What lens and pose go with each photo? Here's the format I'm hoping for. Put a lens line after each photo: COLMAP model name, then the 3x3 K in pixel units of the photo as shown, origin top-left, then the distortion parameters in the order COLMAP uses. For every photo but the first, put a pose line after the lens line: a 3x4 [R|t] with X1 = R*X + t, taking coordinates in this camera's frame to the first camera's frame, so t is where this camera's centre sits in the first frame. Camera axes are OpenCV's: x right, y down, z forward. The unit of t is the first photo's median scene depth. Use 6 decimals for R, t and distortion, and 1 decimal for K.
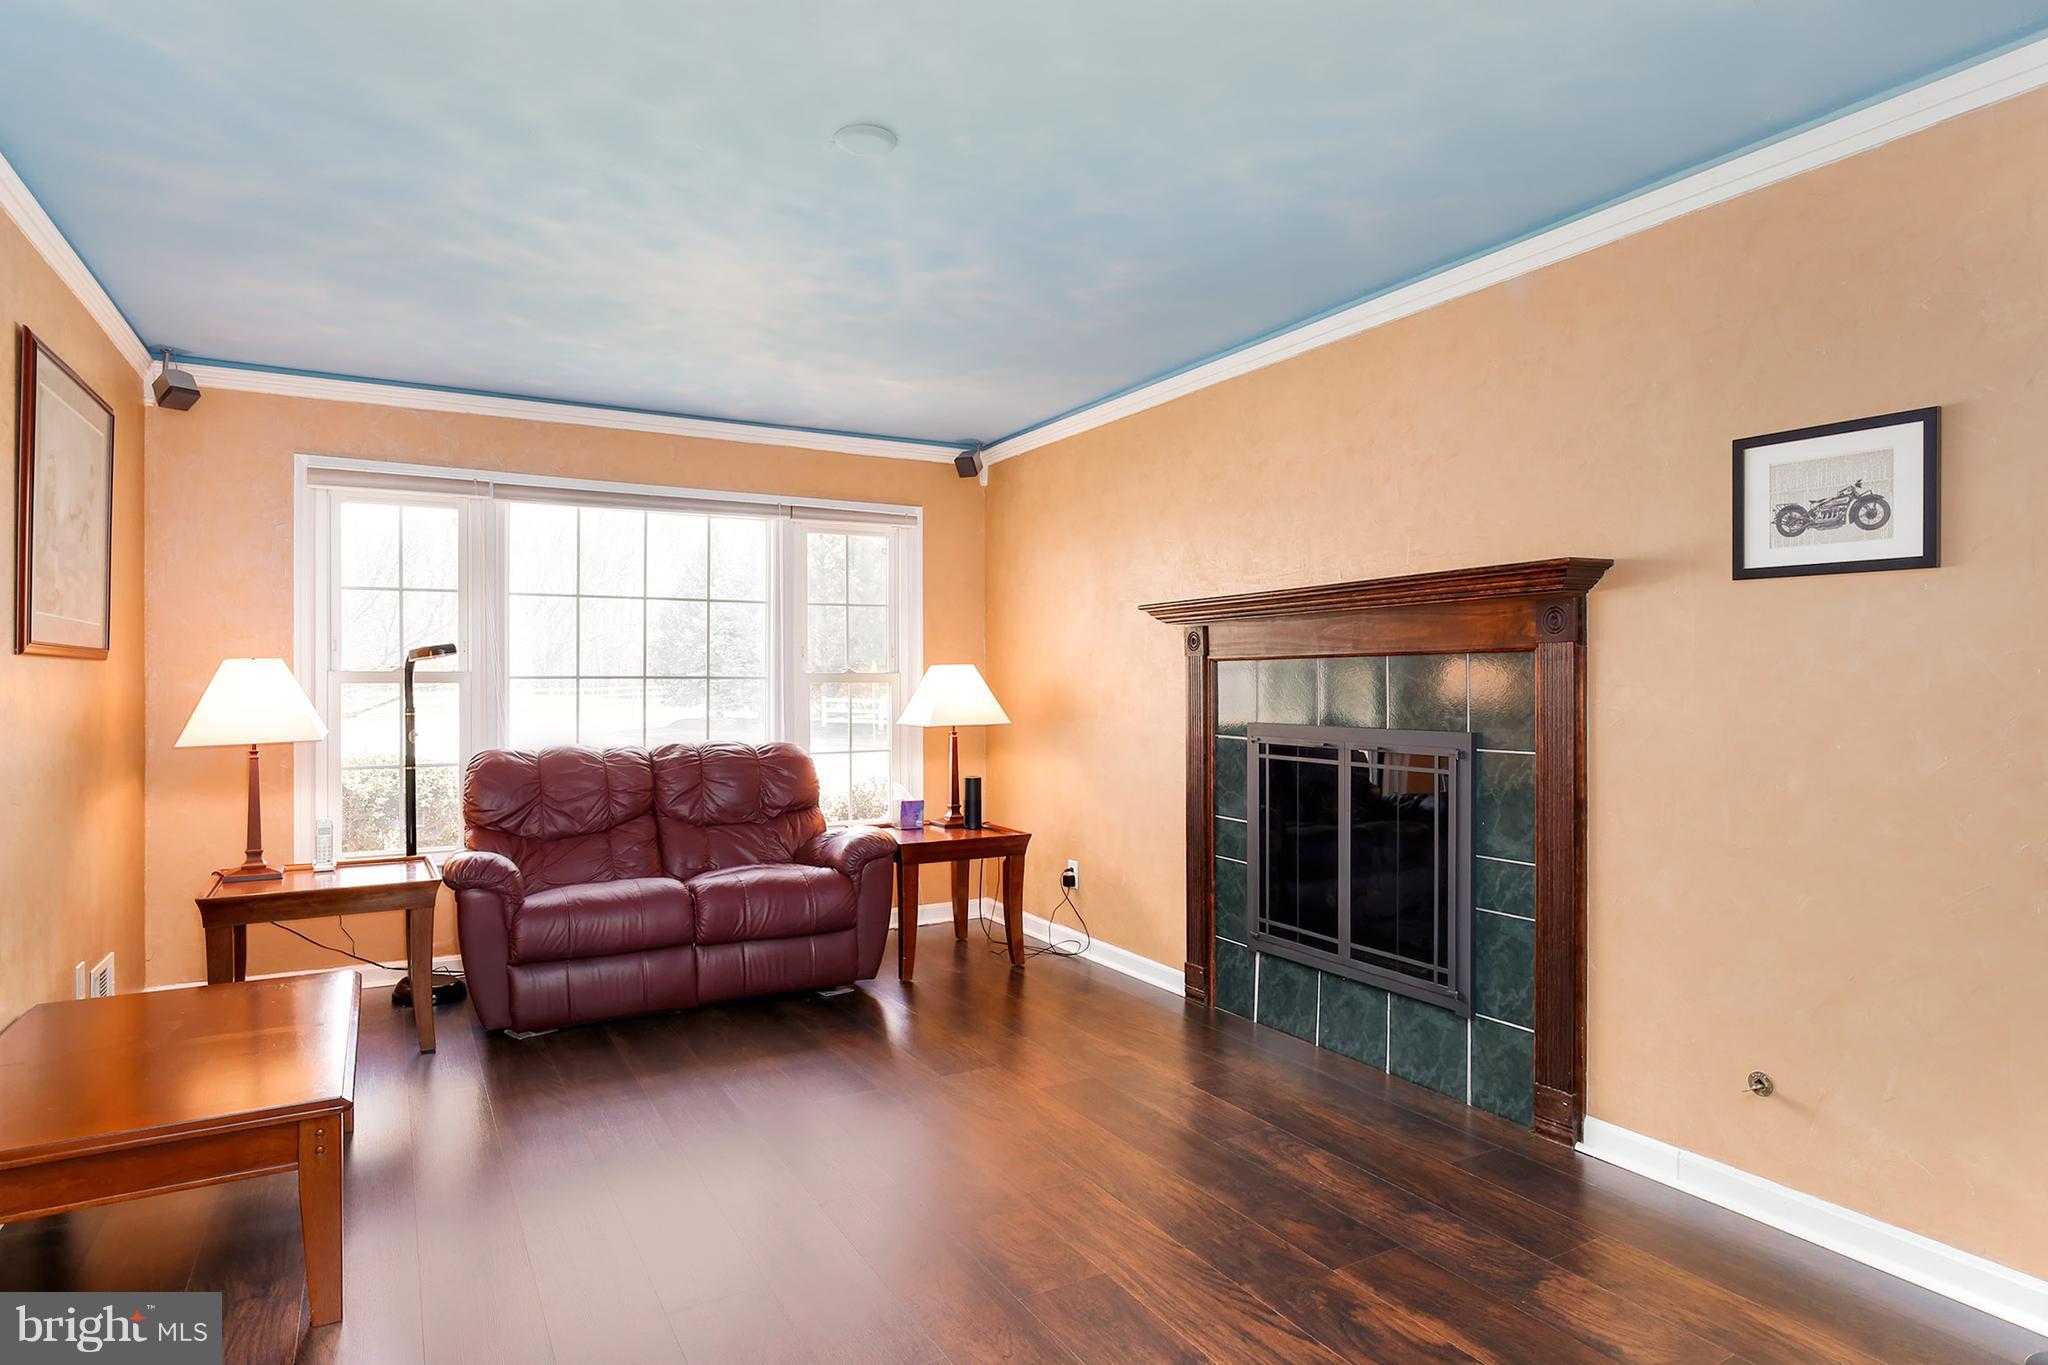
lens RADIAL K [[1121.1, 0, 1020.0], [0, 1121.1, 681.0], [0, 0, 1]] dist [-0.005801, -0.001195]
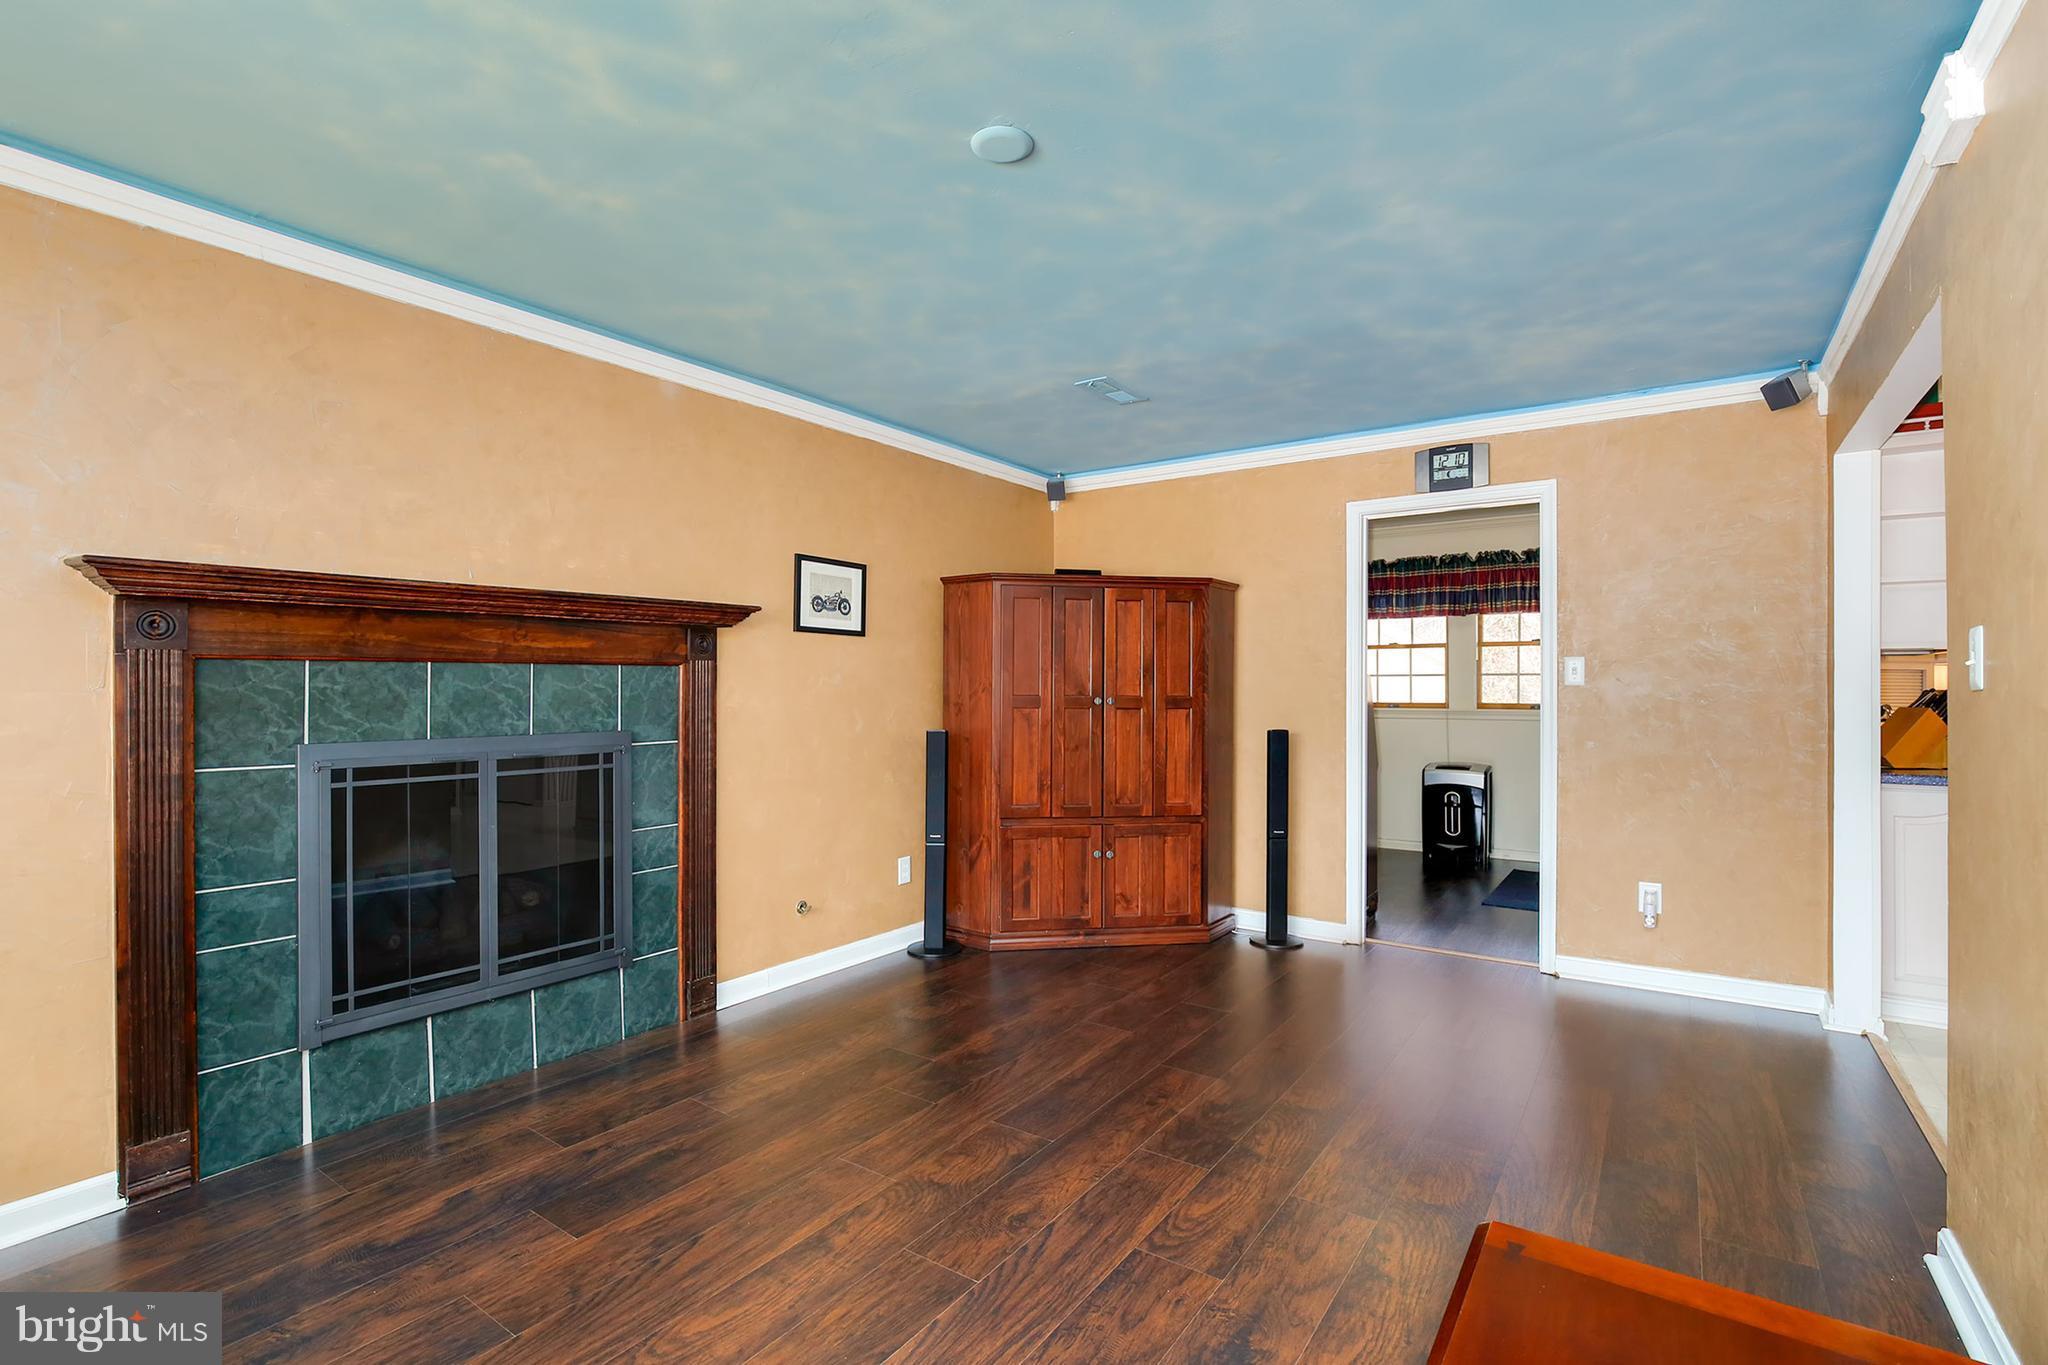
lens RADIAL K [[966.2, 0, 1019.2], [0, 966.2, 687.3], [0, 0, 1]] dist [-0.000308, 0.000310]
pose [[-0.429797, -0.000778, 0.902925, -0.715199], [-0.000607, 1.000000, 0.000573, -0.001599], [-0.902925, -0.000301, -0.429797, 1.052539]]
